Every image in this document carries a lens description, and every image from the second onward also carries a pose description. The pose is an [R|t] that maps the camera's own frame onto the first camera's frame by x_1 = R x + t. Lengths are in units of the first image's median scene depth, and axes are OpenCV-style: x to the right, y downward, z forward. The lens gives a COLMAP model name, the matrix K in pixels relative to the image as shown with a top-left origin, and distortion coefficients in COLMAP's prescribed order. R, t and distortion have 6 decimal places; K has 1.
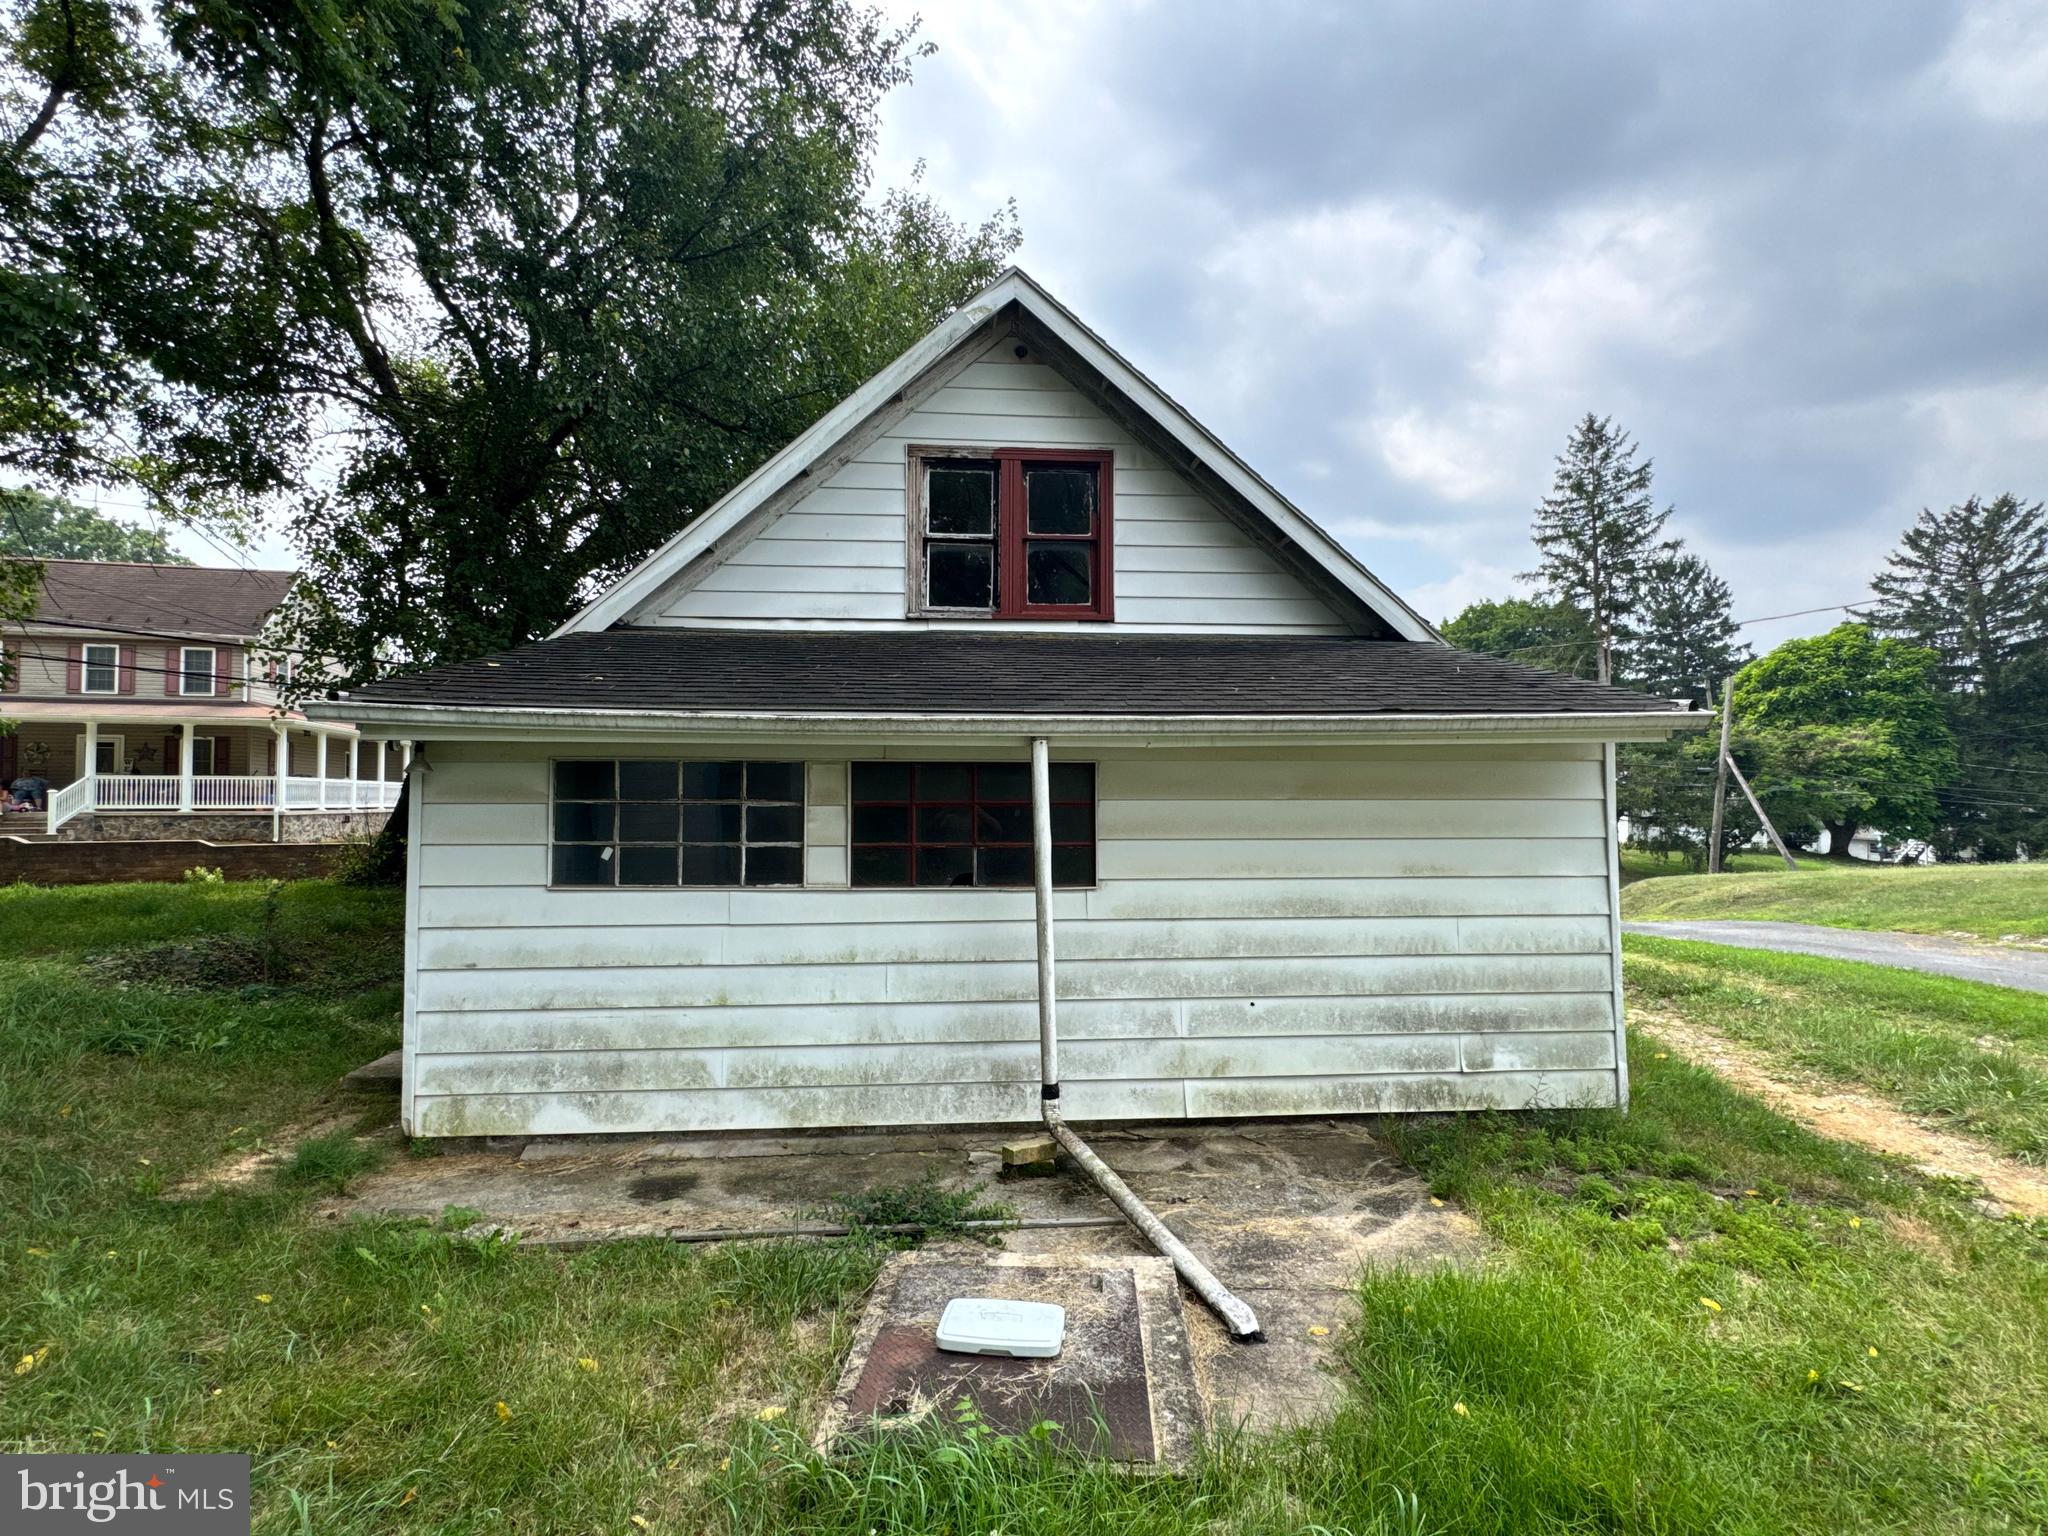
lens RADIAL K [[972.0, 0, 1024.0], [0, 972.0, 768.0], [0, 0, 1]] dist [0.000664, 0.000225]
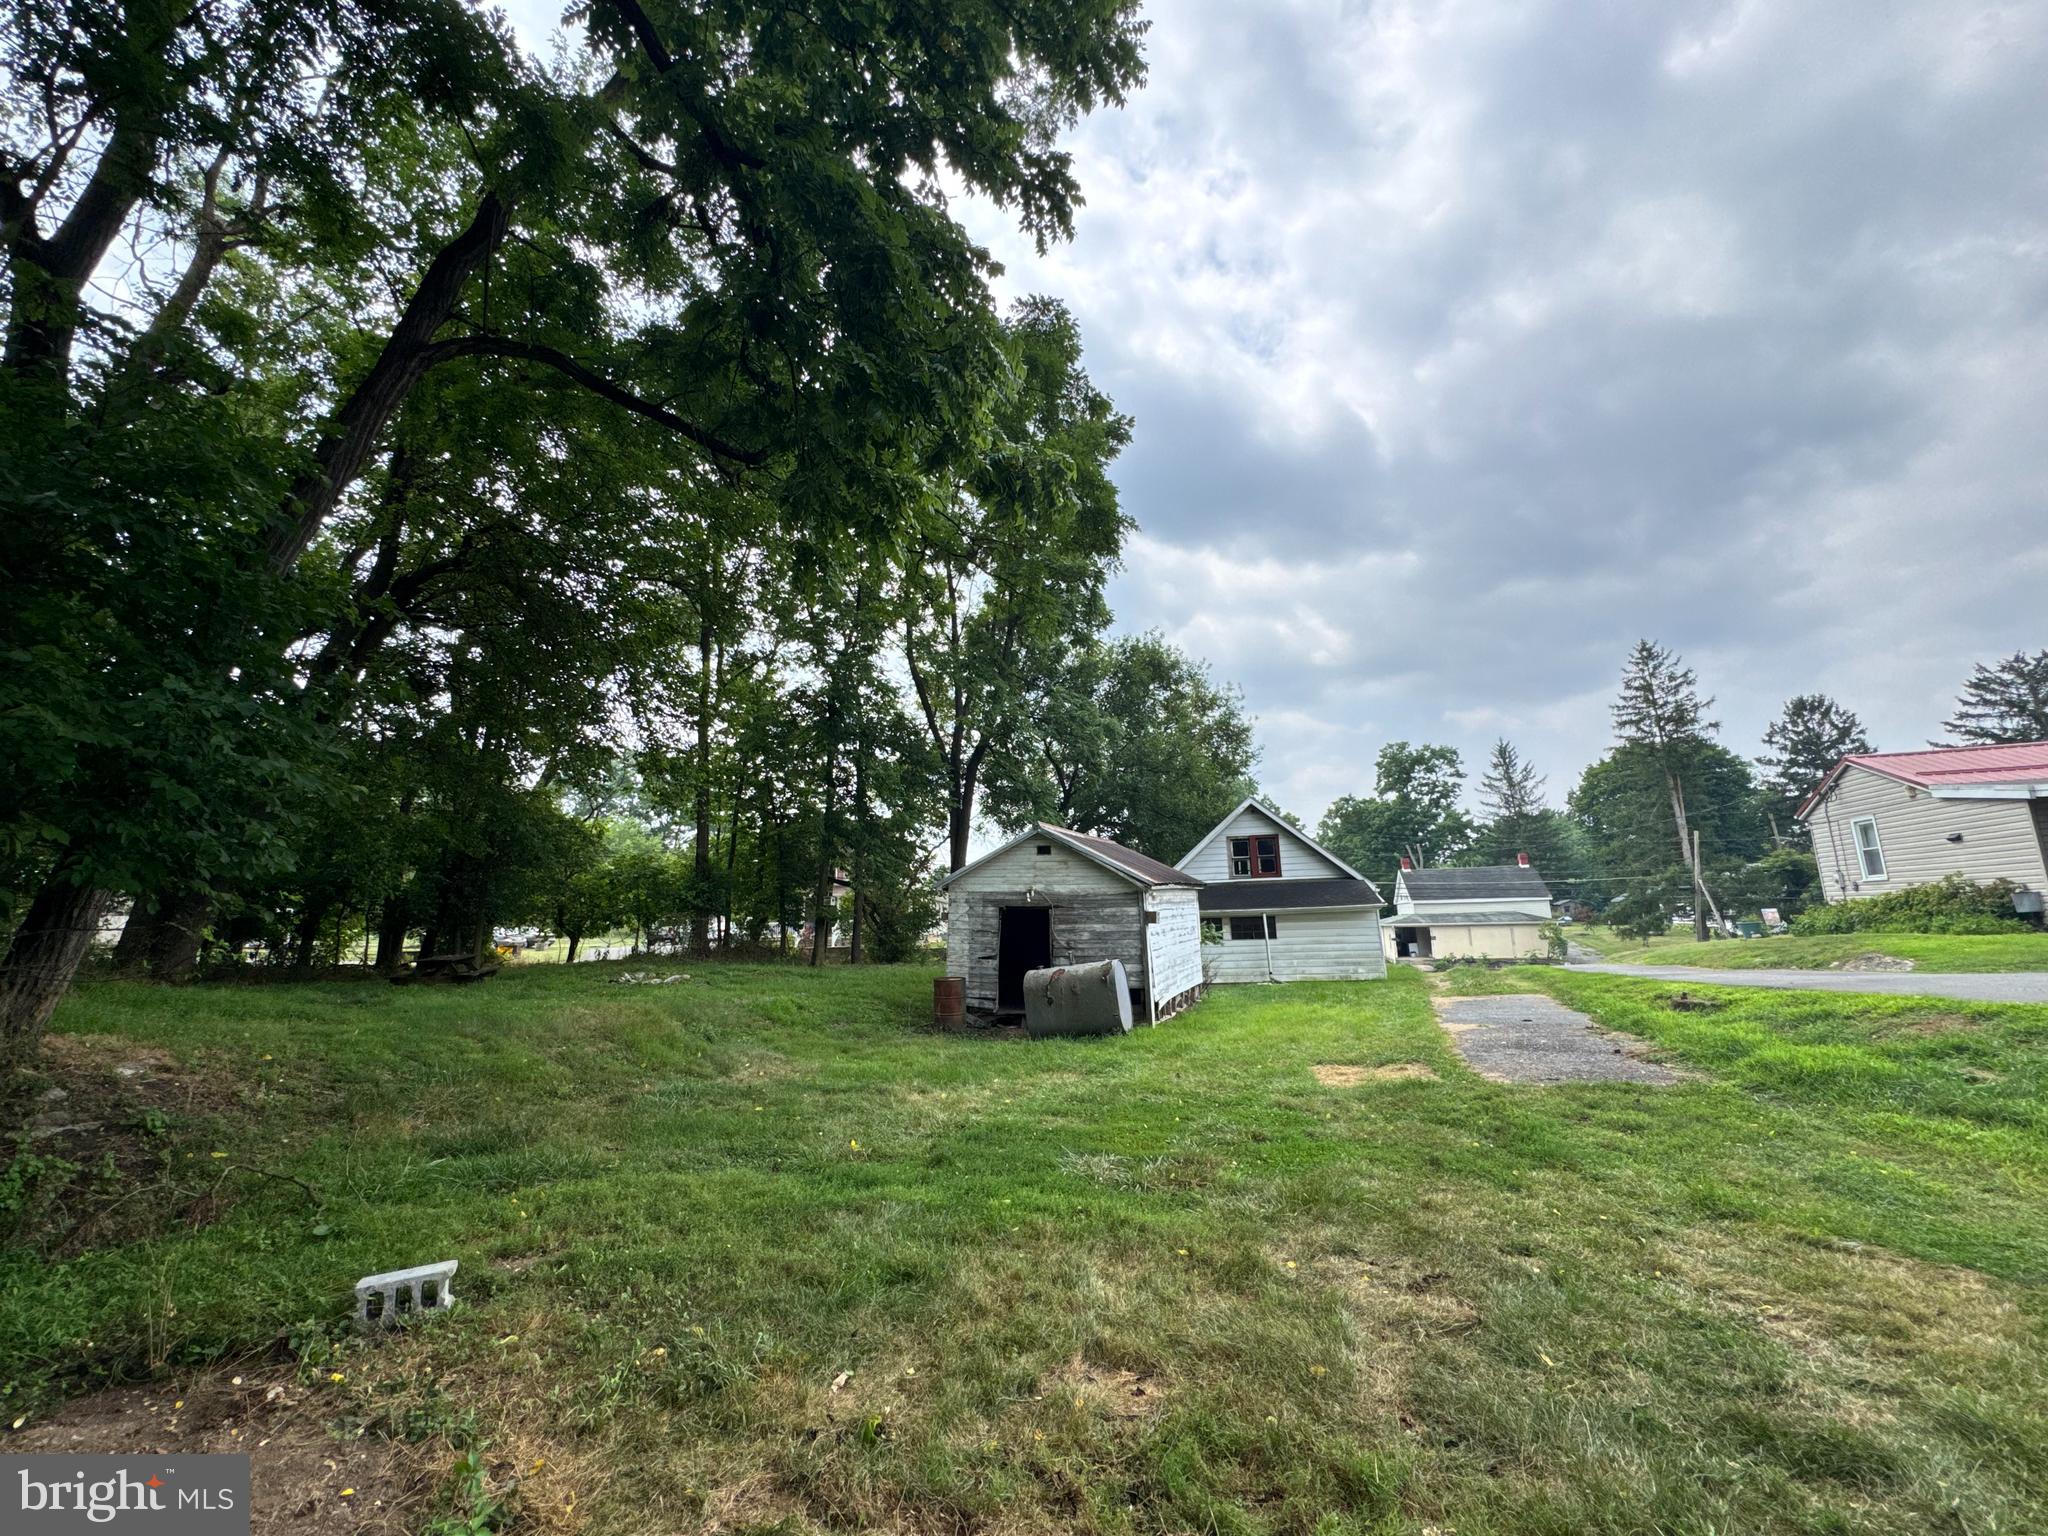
lens RADIAL K [[818.9, 0, 1024.0], [0, 818.9, 768.0], [0, 0, 1]] dist [-0.002532, -0.000165]
pose [[0.959147, -0.079386, -0.271540, 0.003146], [0.039078, 0.987799, -0.150755, -0.017075], [0.280195, 0.133985, 0.950547, -0.352780]]
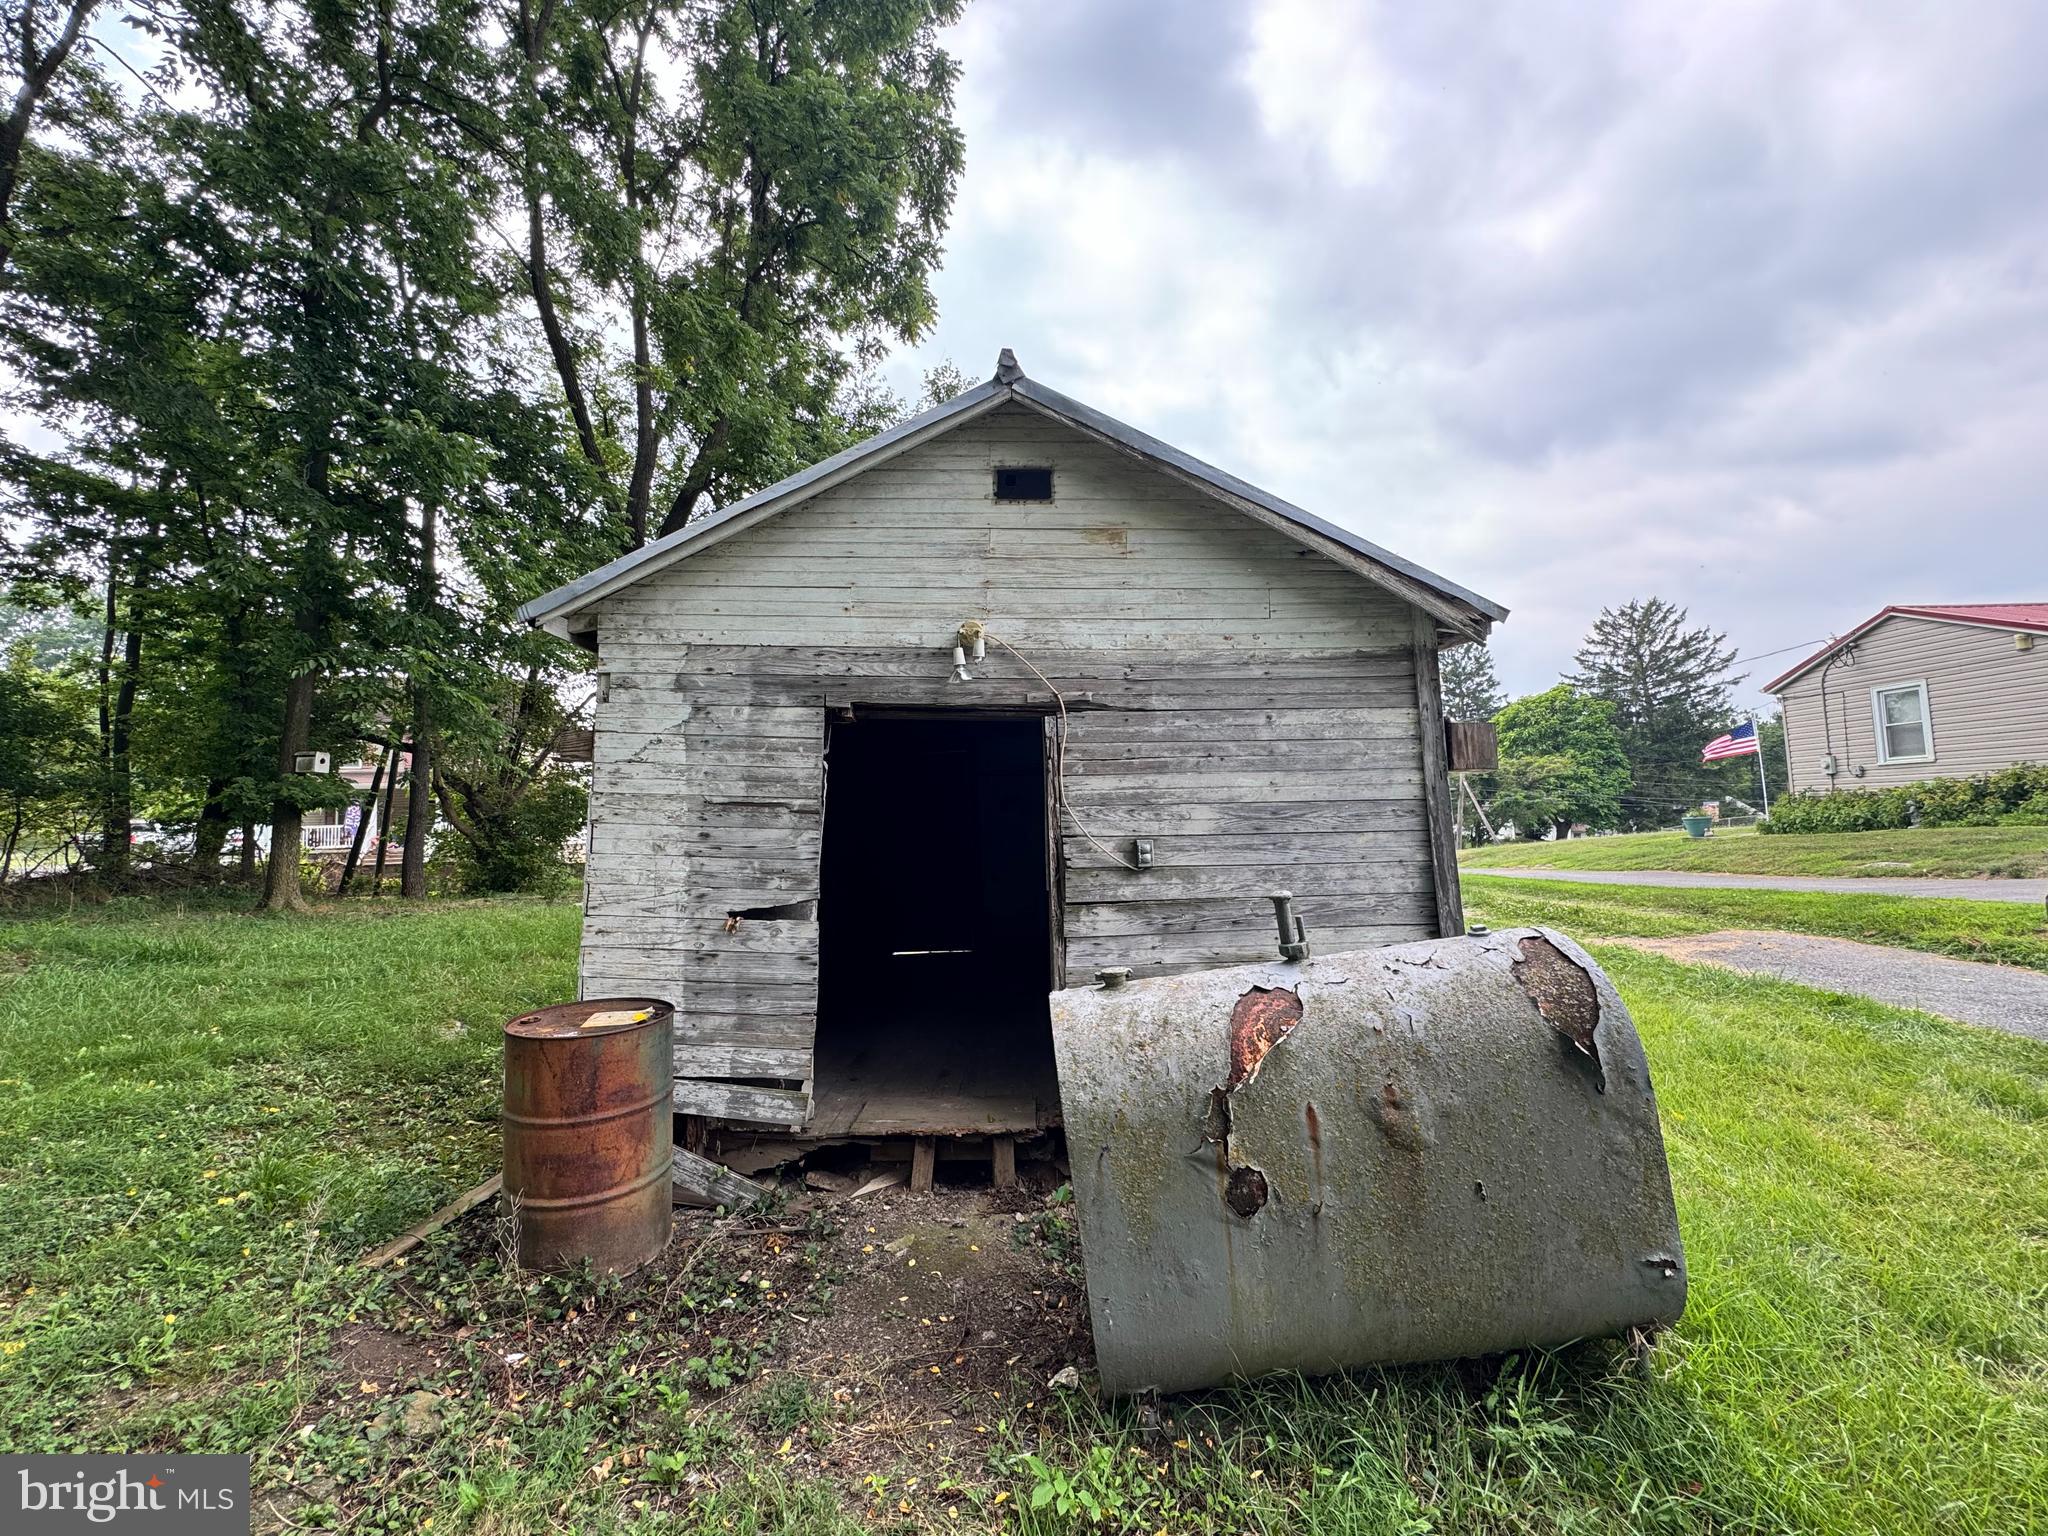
lens RADIAL K [[818.9, 0, 1024.0], [0, 818.9, 768.0], [0, 0, 1]] dist [-0.002532, -0.000165]
pose [[0.996440, -0.024868, 0.080551, -0.066992], [0.027444, 0.999142, -0.031022, -0.006147], [-0.079711, 0.033122, 0.996268, -0.169976]]
